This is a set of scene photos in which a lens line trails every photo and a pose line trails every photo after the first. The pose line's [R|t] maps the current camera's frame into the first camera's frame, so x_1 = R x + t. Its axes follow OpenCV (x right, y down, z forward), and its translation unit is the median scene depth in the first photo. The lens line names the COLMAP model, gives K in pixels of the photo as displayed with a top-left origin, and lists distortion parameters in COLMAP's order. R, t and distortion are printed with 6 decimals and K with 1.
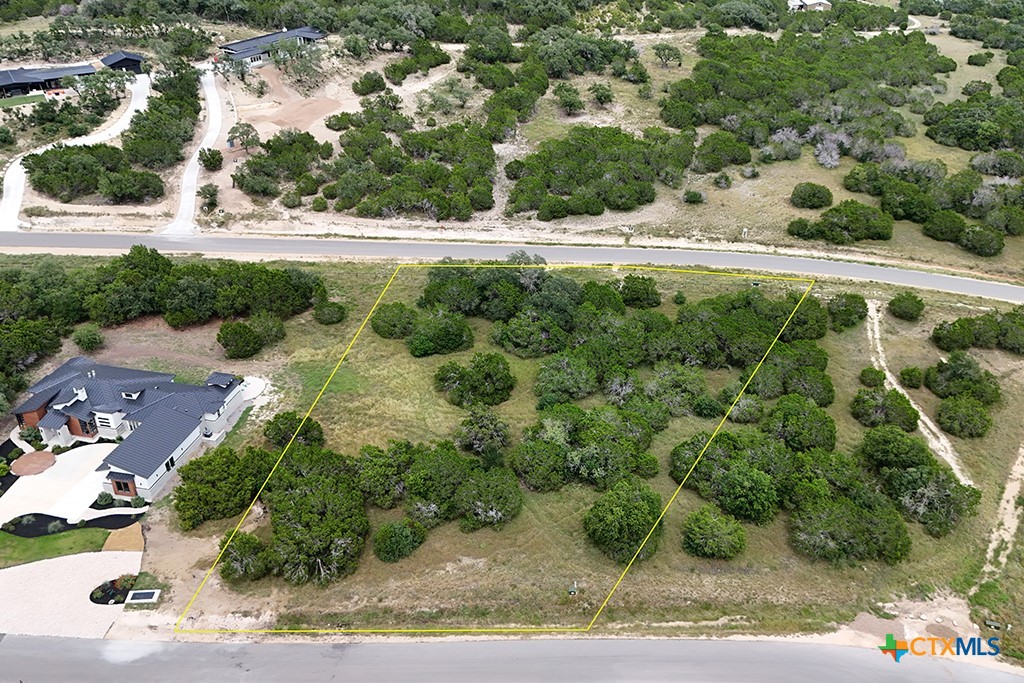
lens RADIAL K [[879.8, 0, 562.2], [0, 879.8, 353.2], [0, 0, 1]] dist [0.073630, -0.099987]
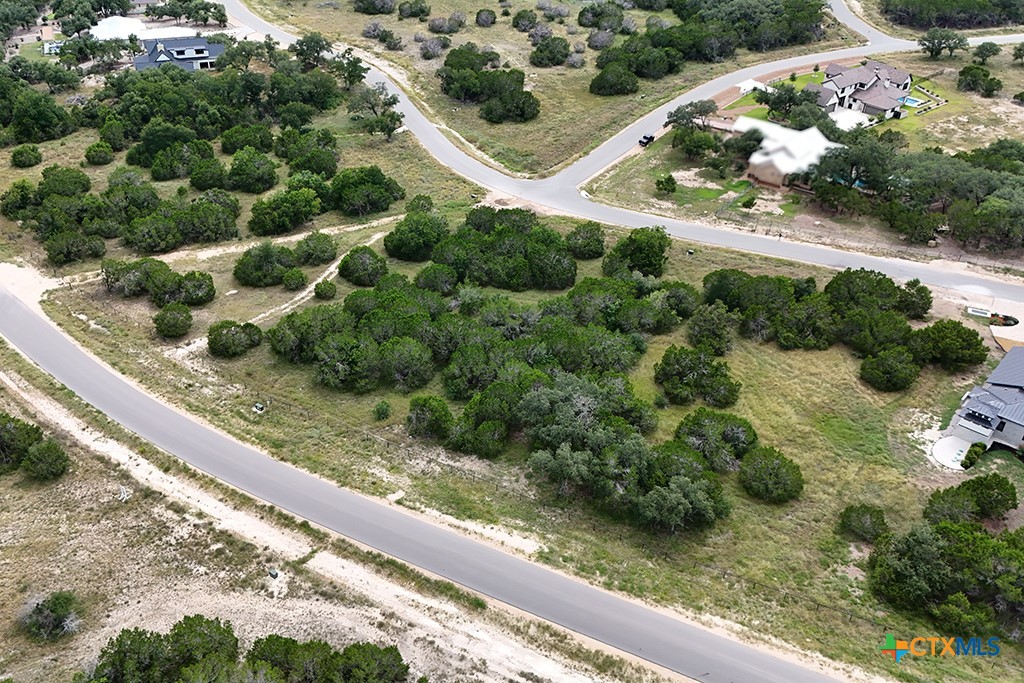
lens RADIAL K [[905.5, 0, 483.2], [0, 905.5, 359.7], [0, 0, 1]] dist [0.081264, -0.098290]
pose [[-0.867427, -0.314639, 0.385452, -0.204611], [0.226816, 0.439459, 0.869155, -0.664044], [-0.442860, 0.841355, -0.309834, 1.051341]]
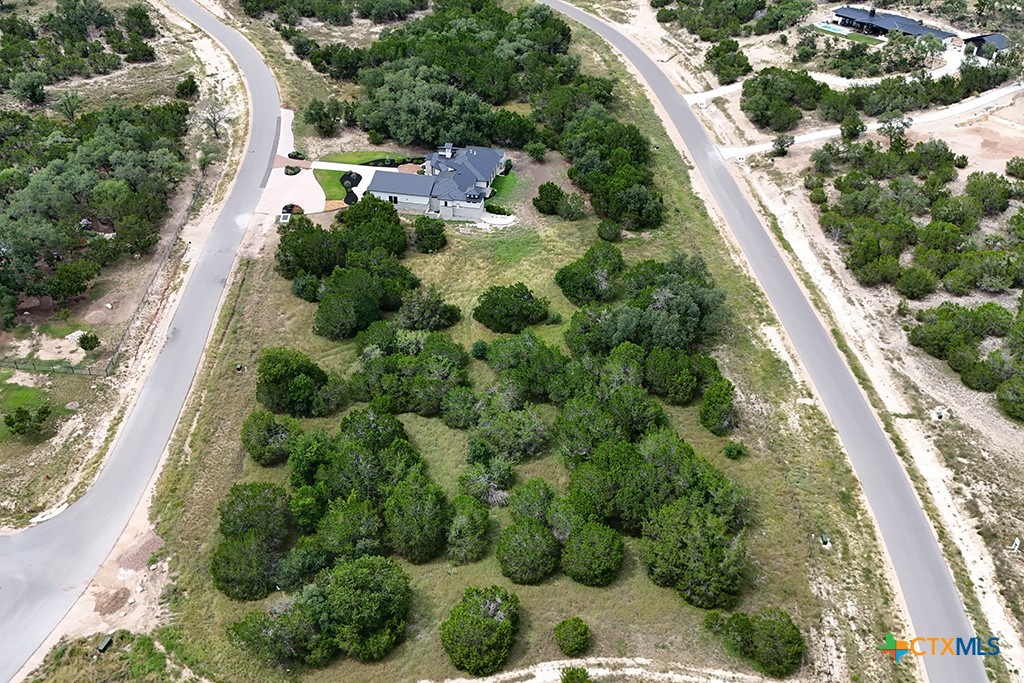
lens RADIAL K [[893.2, 0, 539.3], [0, 893.2, 339.0], [0, 0, 1]] dist [0.045084, -0.021220]
pose [[0.037523, 0.540391, -0.840577, 0.631778], [-0.549621, 0.713670, 0.434271, -0.325442], [0.834571, 0.445704, 0.323790, 0.527273]]
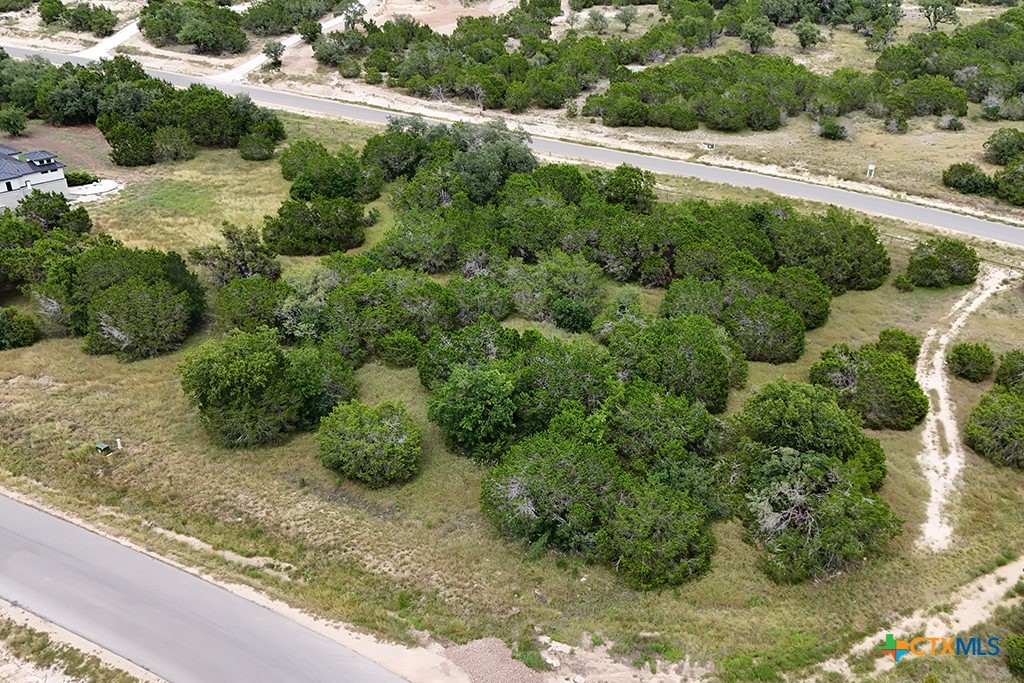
lens RADIAL K [[893.2, 0, 539.3], [0, 893.2, 339.0], [0, 0, 1]] dist [0.045084, -0.021220]
pose [[0.886851, 0.208634, -0.412270, 0.305478], [-0.245981, 0.968489, -0.039025, 0.081290], [0.391137, 0.136020, 0.910226, 0.301215]]
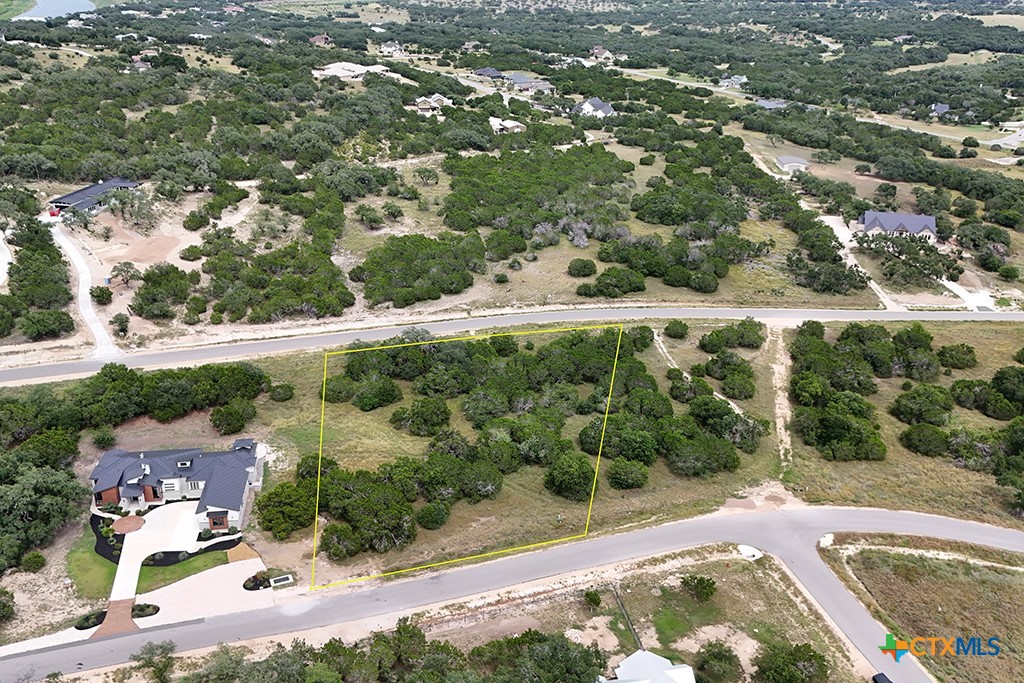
lens RADIAL K [[889.2, 0, 512.0], [0, 889.2, 341.5], [0, 0, 1]] dist [0.114586, -0.223354]
pose [[0.943378, -0.138537, 0.301405, -0.278073], [0.177750, 0.978275, -0.106695, 0.066828], [-0.280076, 0.154229, 0.947508, -0.275126]]
